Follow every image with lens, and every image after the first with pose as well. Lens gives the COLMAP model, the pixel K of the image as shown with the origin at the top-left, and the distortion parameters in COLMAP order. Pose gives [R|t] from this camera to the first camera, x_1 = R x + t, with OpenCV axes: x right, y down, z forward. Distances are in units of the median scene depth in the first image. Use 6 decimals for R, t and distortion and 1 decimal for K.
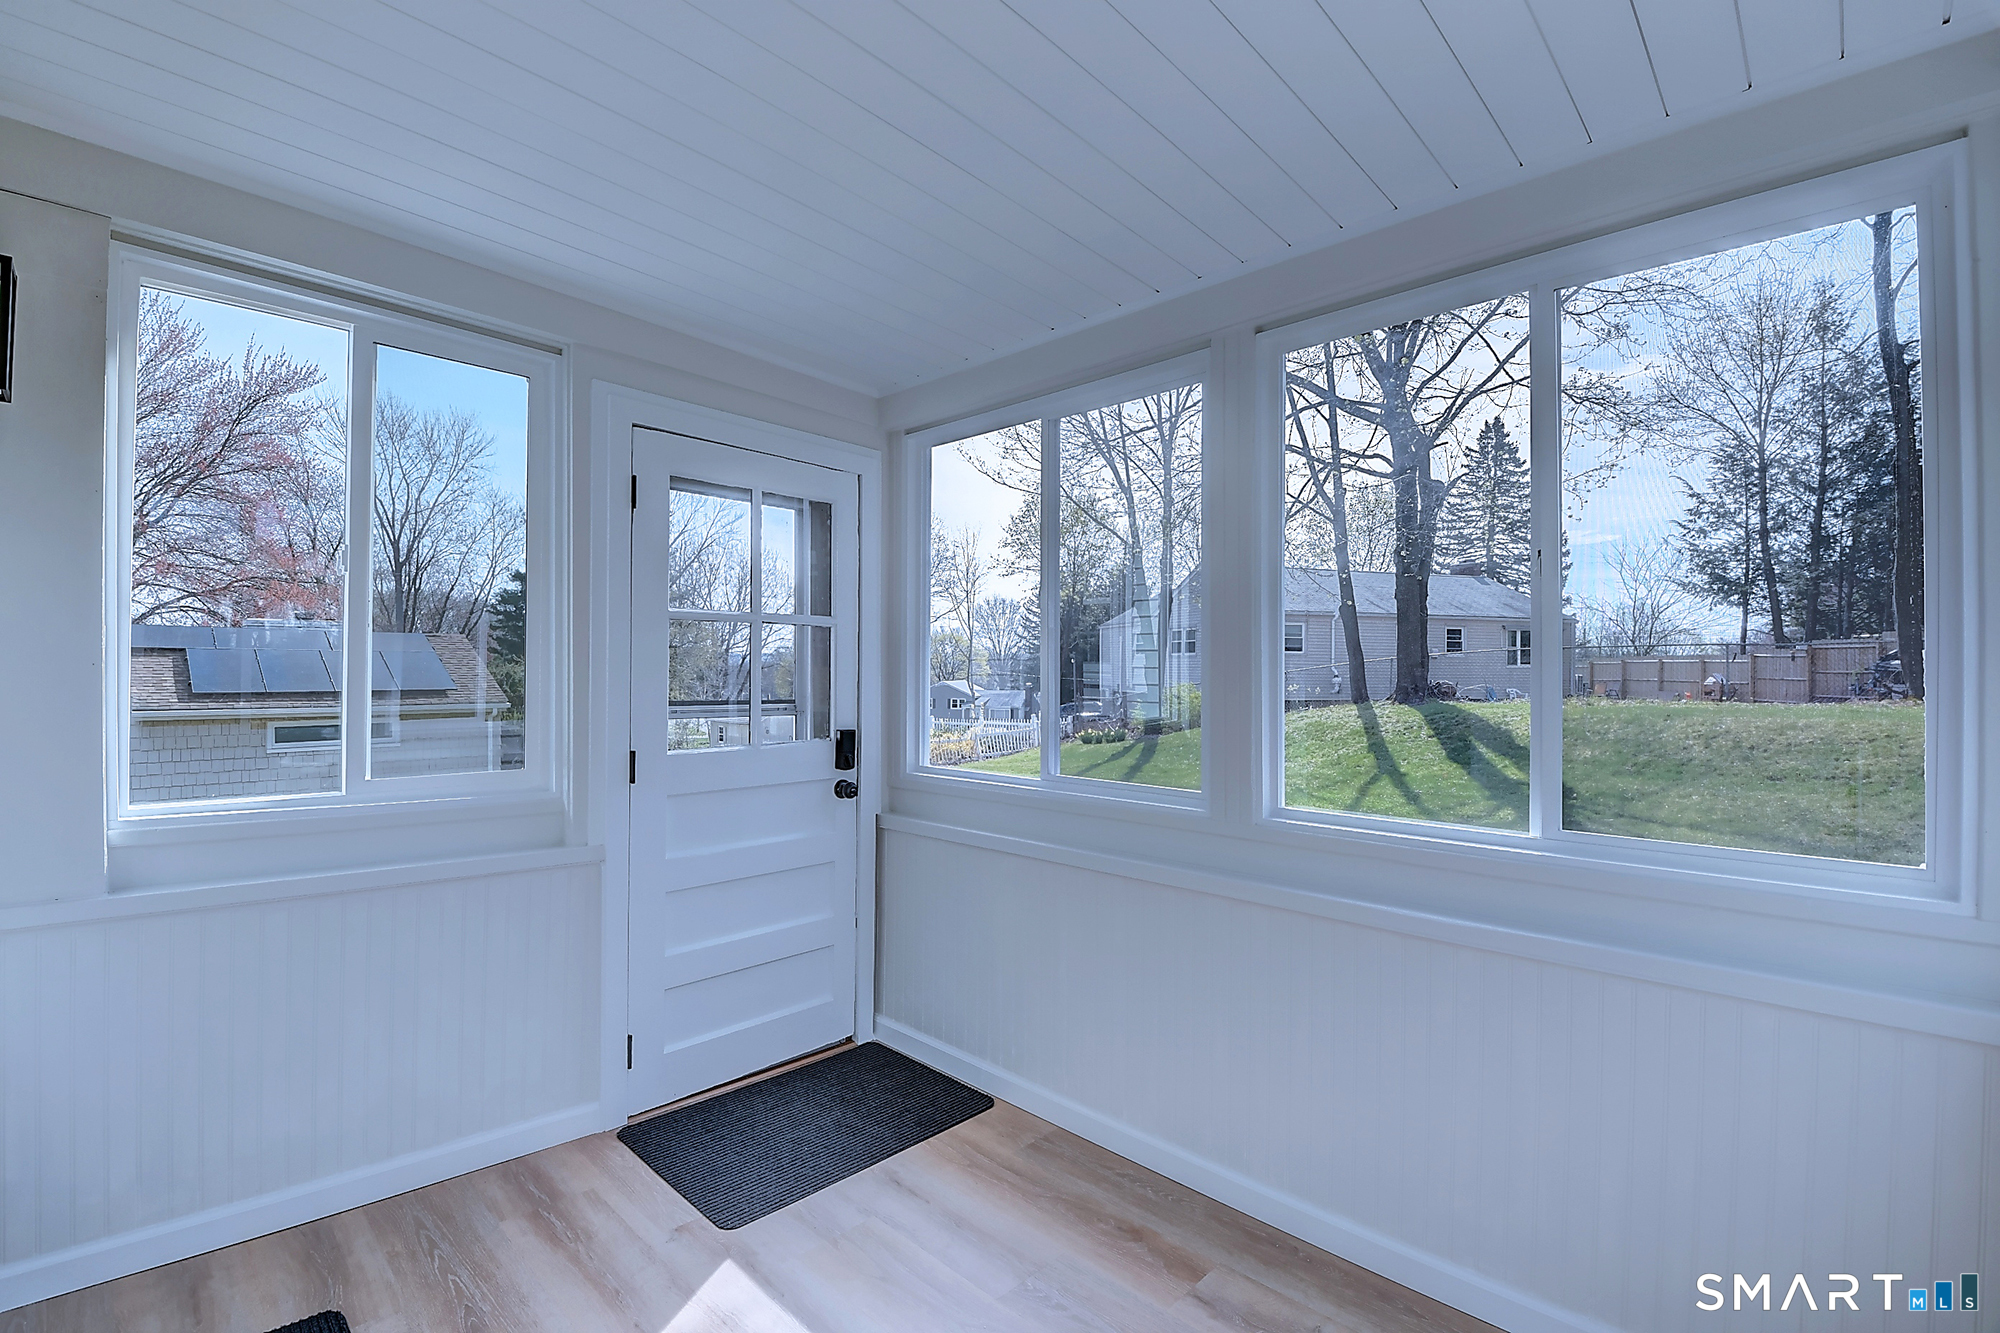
lens RADIAL K [[929.8, 0, 976.9], [0, 929.8, 668.3], [0, 0, 1]] dist [0.016766, -0.033403]
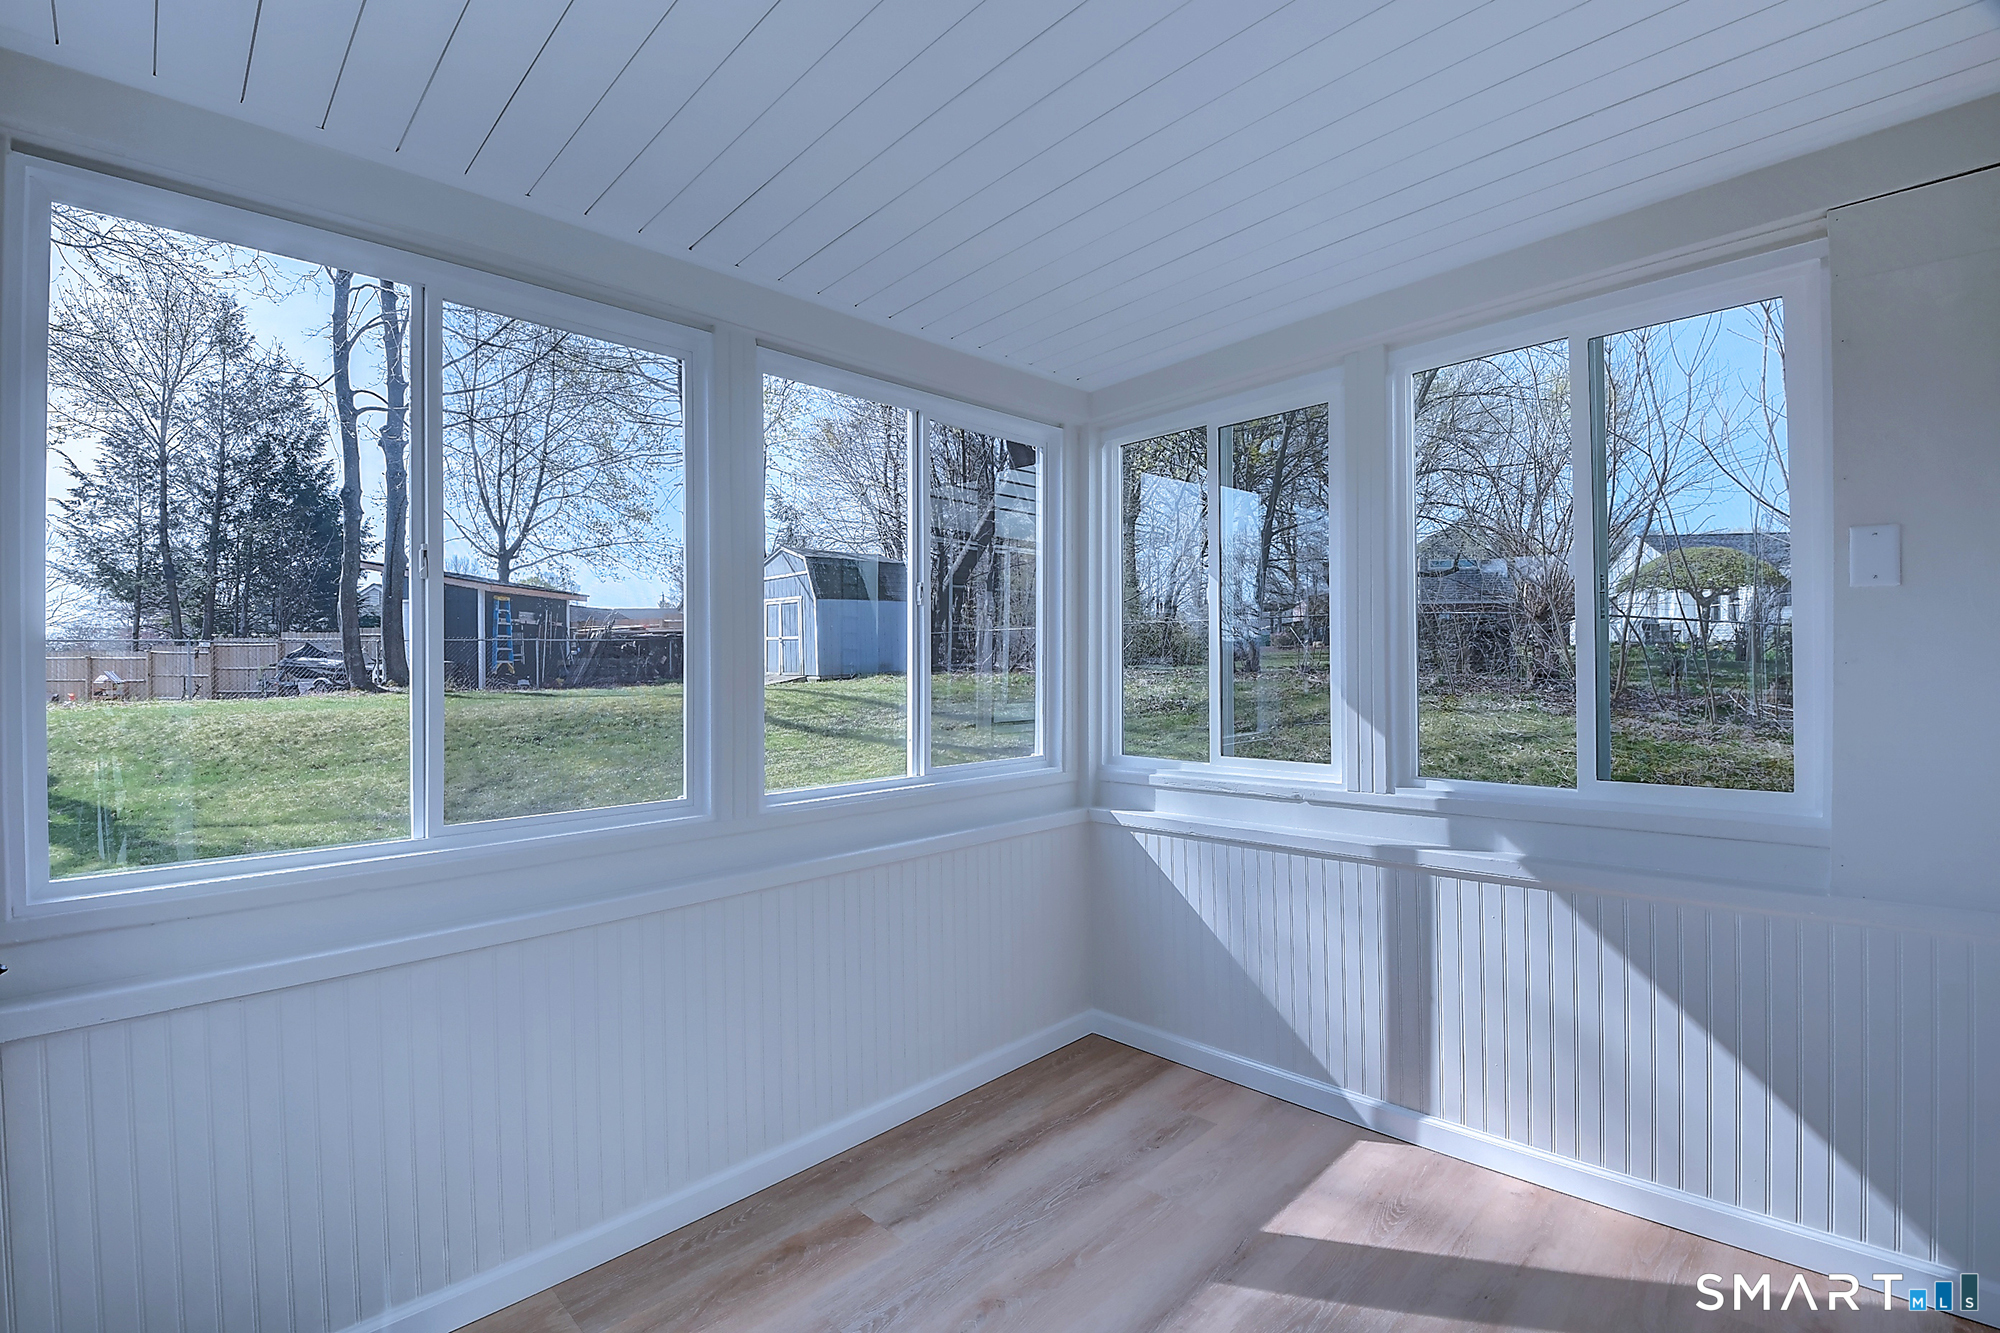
lens RADIAL K [[929.8, 0, 976.9], [0, 929.8, 668.3], [0, 0, 1]] dist [0.016766, -0.033403]
pose [[-0.027753, -0.008081, 0.999582, -0.160511], [0.004806, 0.999955, 0.008217, -0.000962], [-0.999603, 0.005032, -0.027713, 0.167251]]
